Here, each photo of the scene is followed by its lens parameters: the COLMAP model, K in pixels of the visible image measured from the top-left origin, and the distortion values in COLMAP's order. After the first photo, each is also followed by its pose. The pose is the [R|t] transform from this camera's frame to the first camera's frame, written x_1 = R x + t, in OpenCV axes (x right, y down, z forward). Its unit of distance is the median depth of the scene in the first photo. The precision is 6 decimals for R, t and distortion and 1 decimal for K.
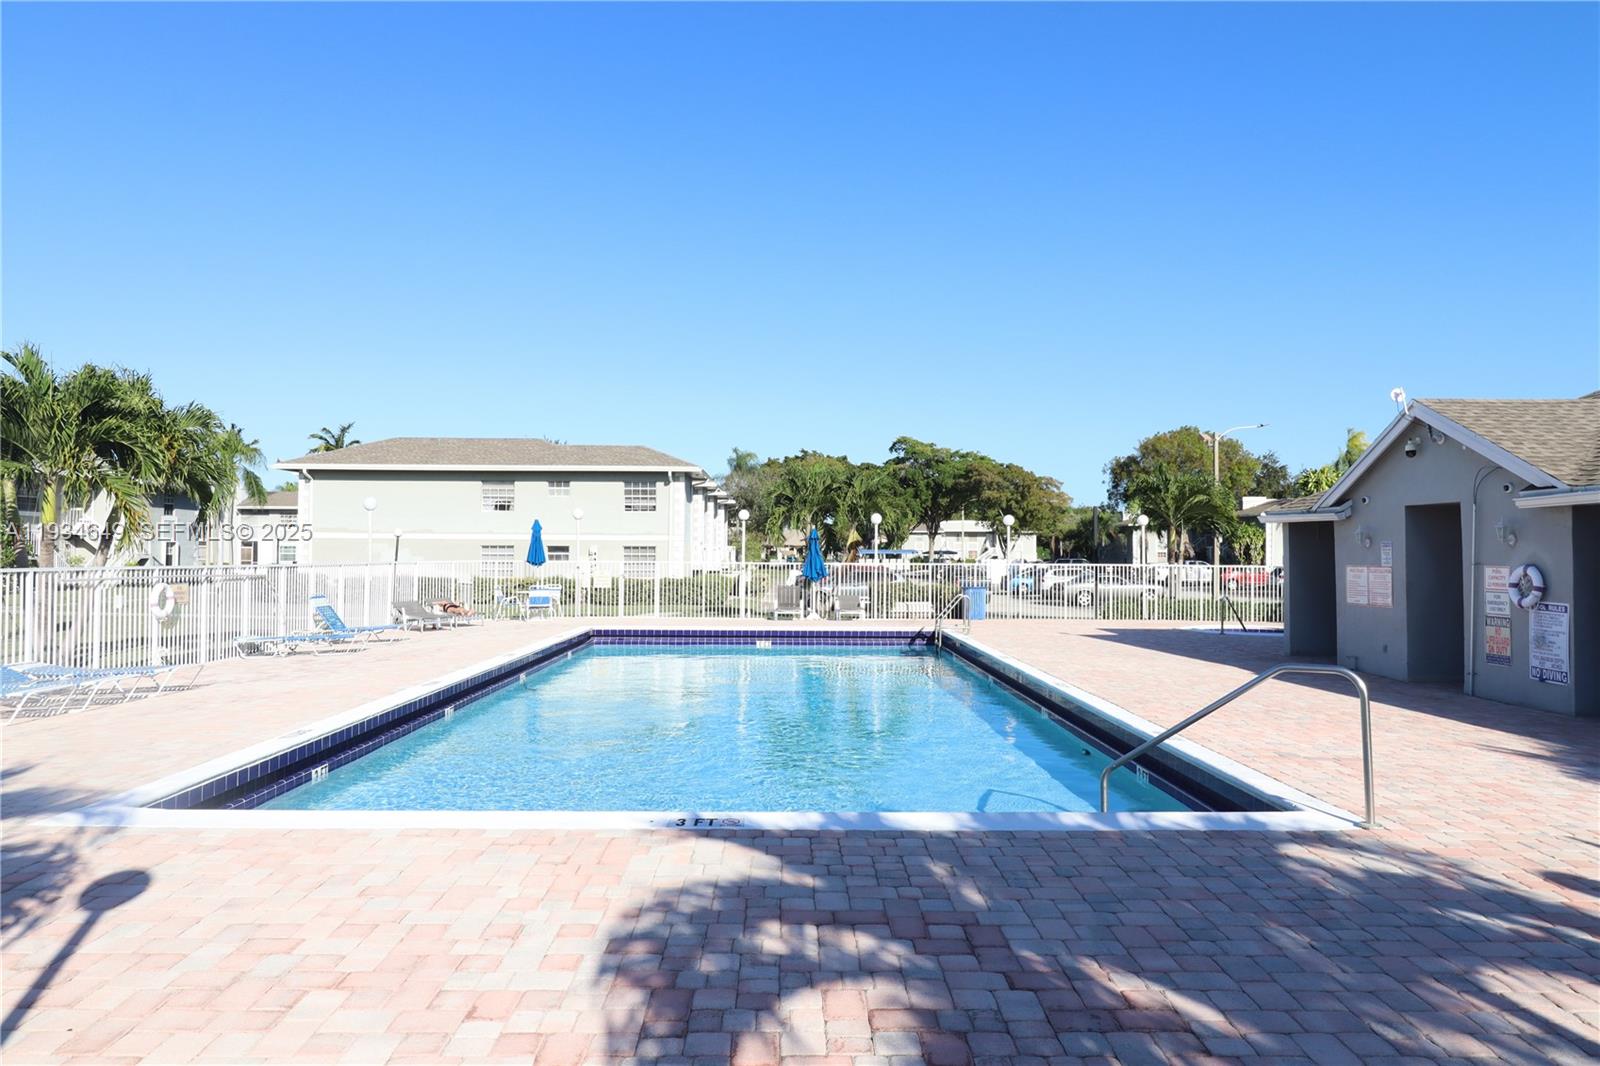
lens RADIAL K [[1019.6, 0, 800.0], [0, 1019.6, 533.0], [0, 0, 1]] dist [0.000424, -0.000063]
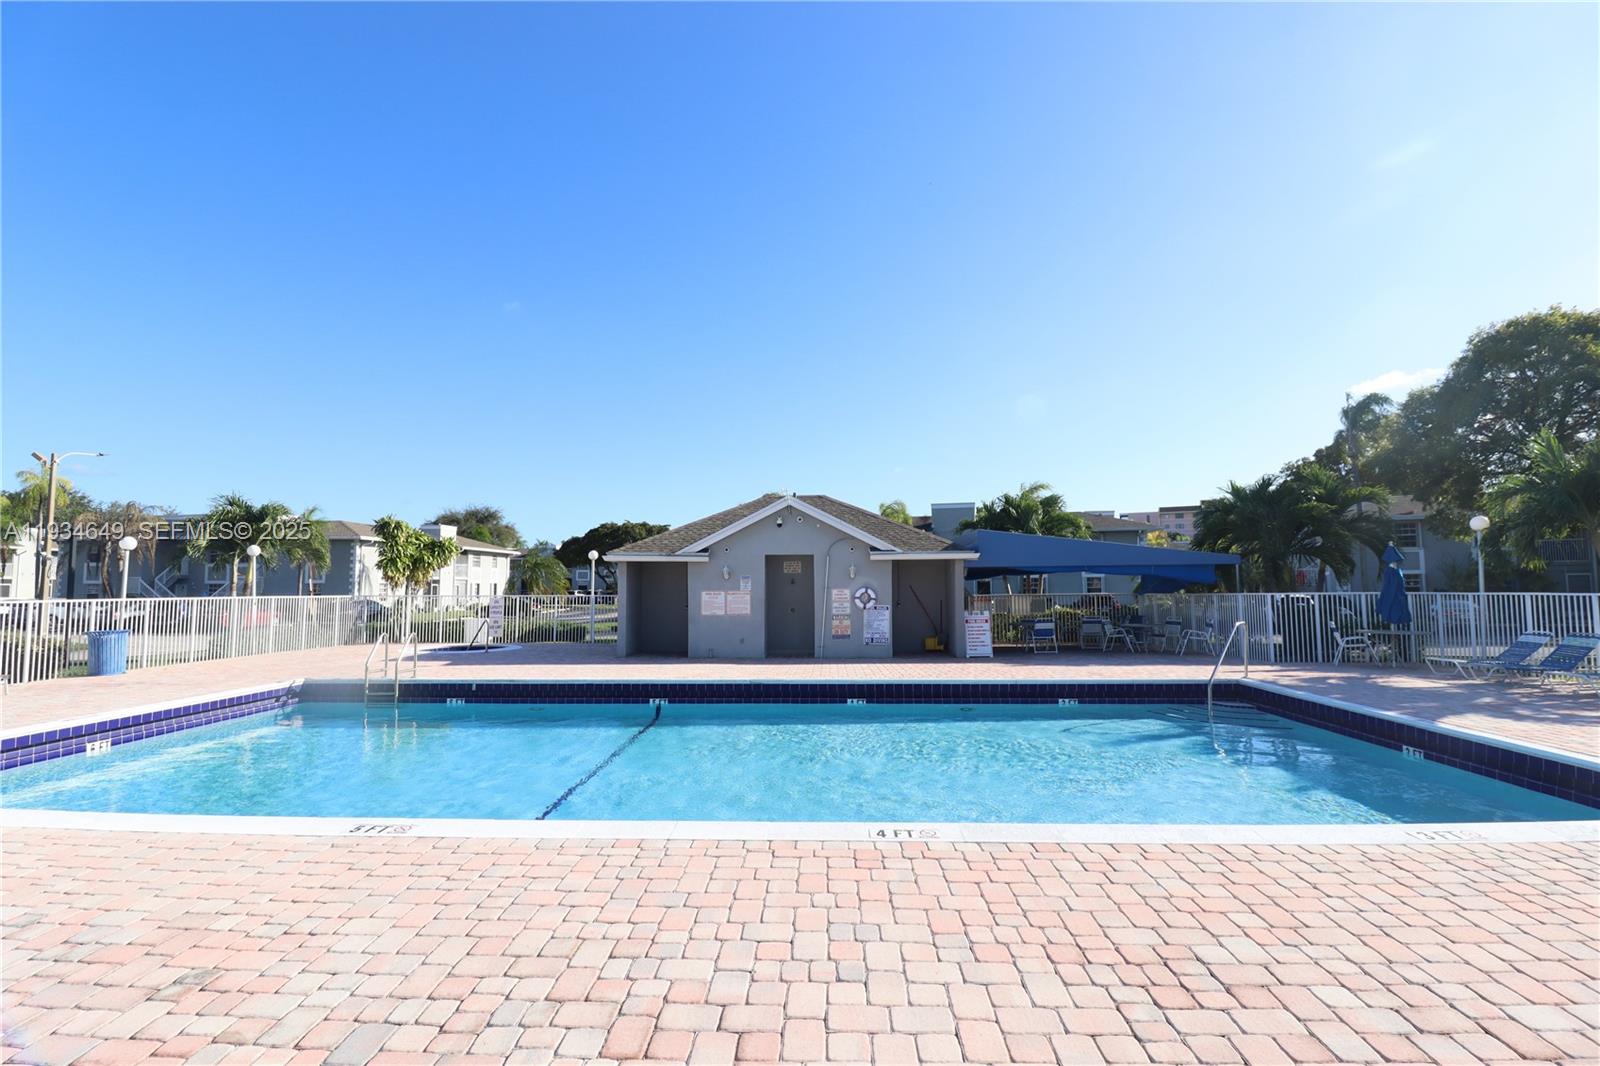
lens RADIAL K [[744.8, 0, 800.0], [0, 744.8, 533.0], [0, 0, 1]] dist [-0.000390, -0.000127]
pose [[0.060256, 0.064213, 0.996115, -0.734141], [-0.012977, 0.997895, -0.063543, 0.017468], [-0.998099, -0.009098, 0.060962, 0.980921]]
